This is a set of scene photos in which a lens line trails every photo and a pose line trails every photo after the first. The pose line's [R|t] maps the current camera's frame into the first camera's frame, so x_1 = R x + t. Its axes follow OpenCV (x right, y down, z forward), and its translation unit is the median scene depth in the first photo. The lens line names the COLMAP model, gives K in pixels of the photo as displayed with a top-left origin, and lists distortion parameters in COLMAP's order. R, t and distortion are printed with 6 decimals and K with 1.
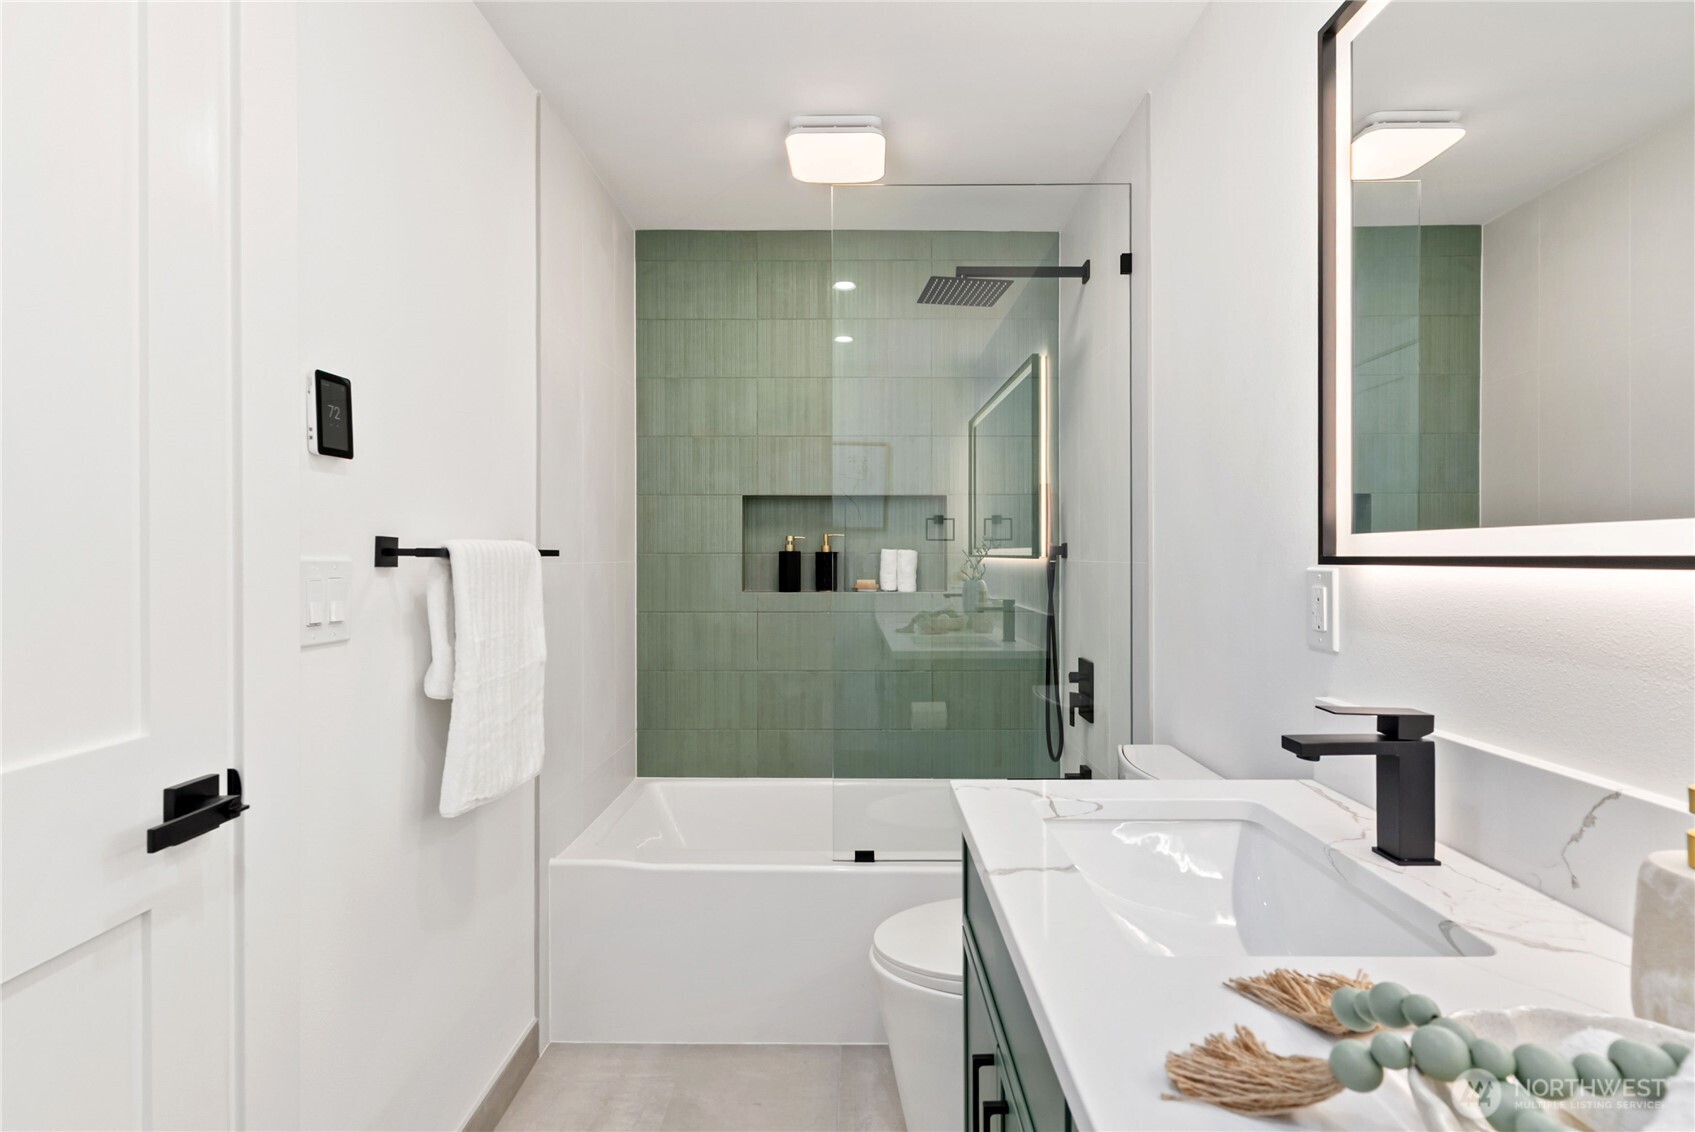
lens RADIAL K [[805.5, 0, 842.1], [0, 805.5, 560.7], [0, 0, 1]] dist [-0.001574, -0.000398]
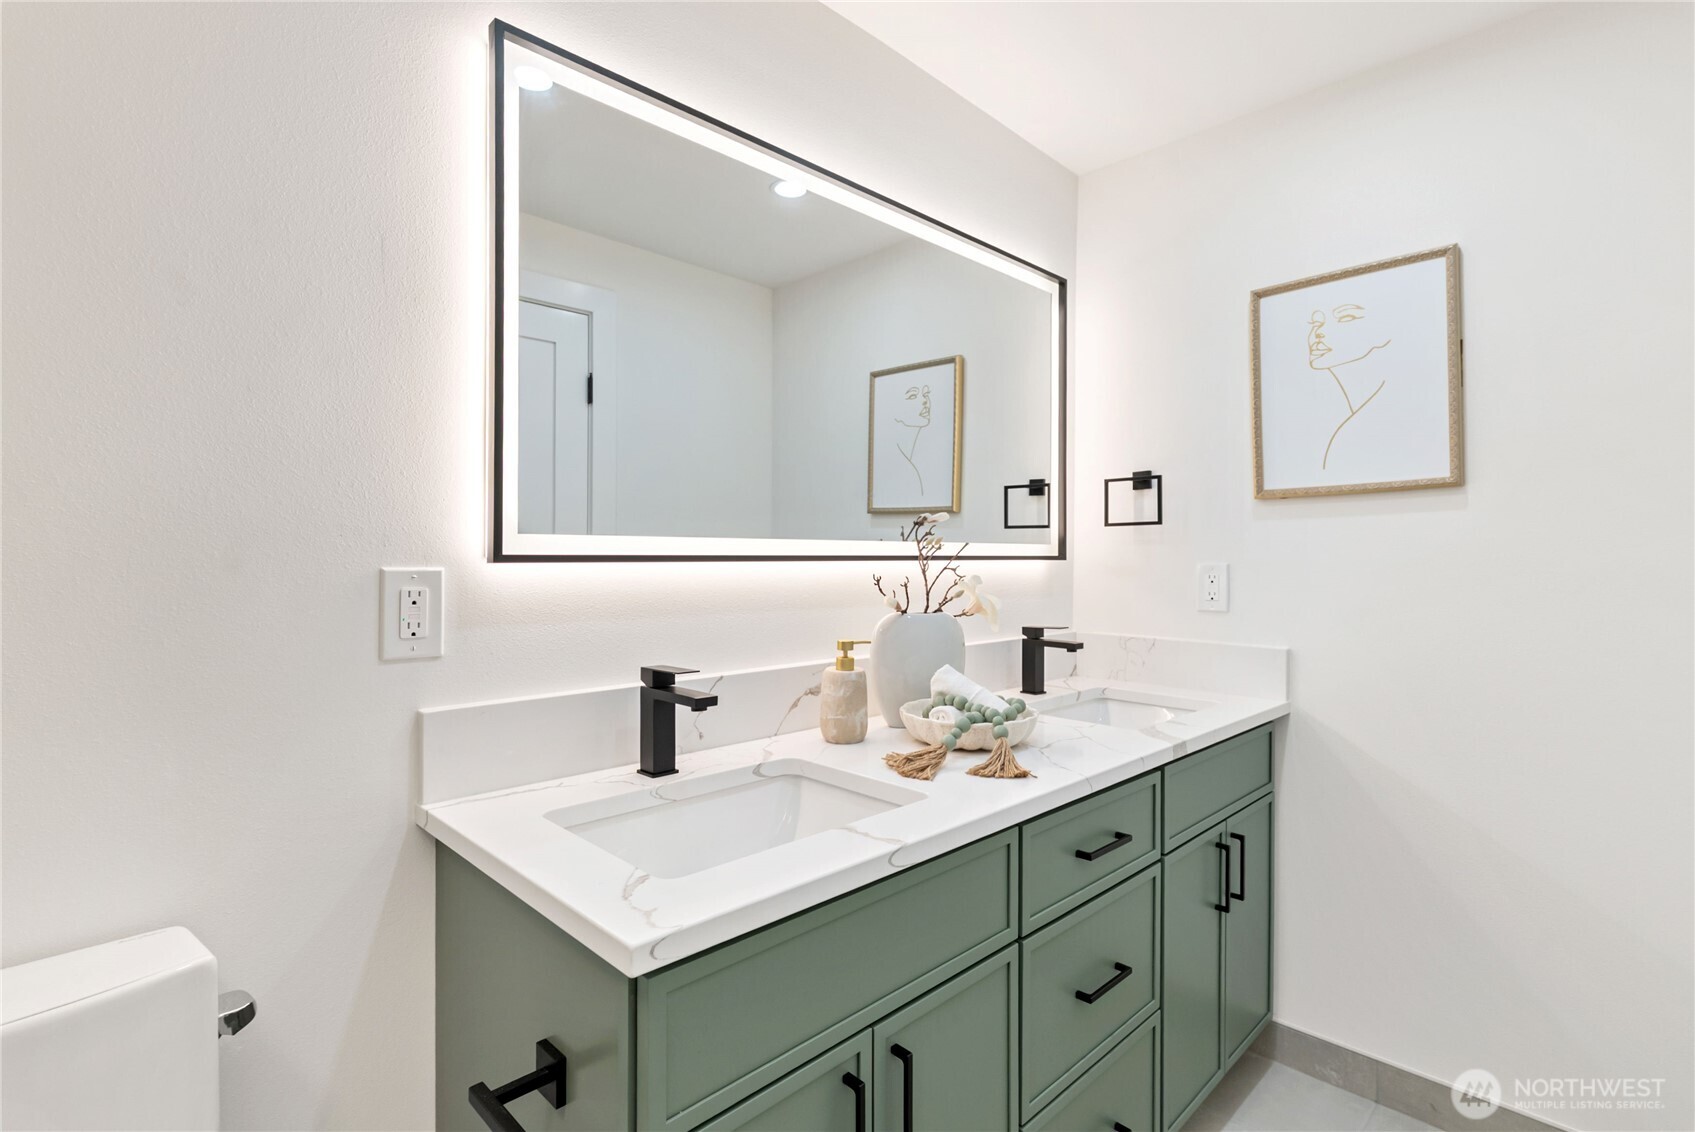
lens RADIAL K [[805.5, 0, 842.1], [0, 805.5, 560.7], [0, 0, 1]] dist [-0.001574, -0.000398]
pose [[-0.705522, -0.001809, 0.708686, -0.487897], [0.001353, 0.999991, 0.003900, -0.001192], [-0.708687, 0.003710, -0.705514, 1.676292]]
